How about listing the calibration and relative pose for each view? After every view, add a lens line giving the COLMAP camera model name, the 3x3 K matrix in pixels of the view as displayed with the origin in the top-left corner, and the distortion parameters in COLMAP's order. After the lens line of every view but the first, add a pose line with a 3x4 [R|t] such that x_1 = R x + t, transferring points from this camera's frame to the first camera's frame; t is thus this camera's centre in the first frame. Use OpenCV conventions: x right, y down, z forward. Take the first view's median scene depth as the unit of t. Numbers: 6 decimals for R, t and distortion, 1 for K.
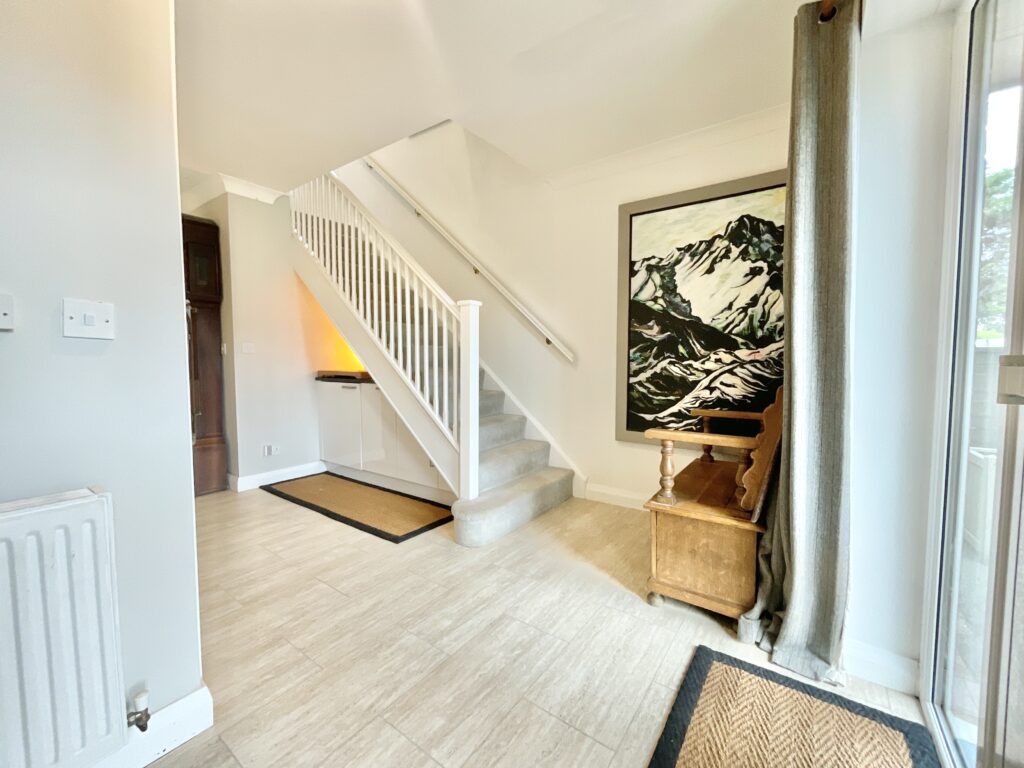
lens RADIAL K [[417.5, 0, 512.0], [0, 417.5, 384.0], [0, 0, 1]] dist [-0.001923, -0.000208]
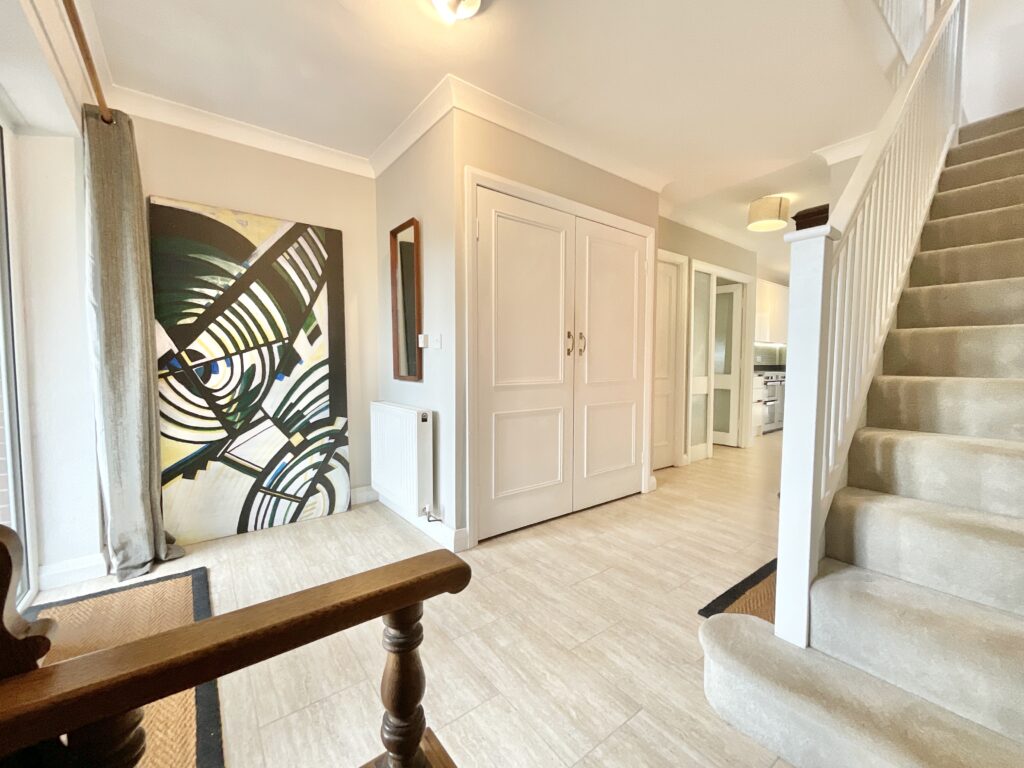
lens RADIAL K [[417.5, 0, 512.0], [0, 417.5, 384.0], [0, 0, 1]] dist [-0.001923, -0.000208]
pose [[-0.288023, 0.047015, -0.956469, 0.651938], [-0.056120, 0.996249, 0.065870, -0.051976], [0.955978, 0.072649, -0.284304, 1.172498]]
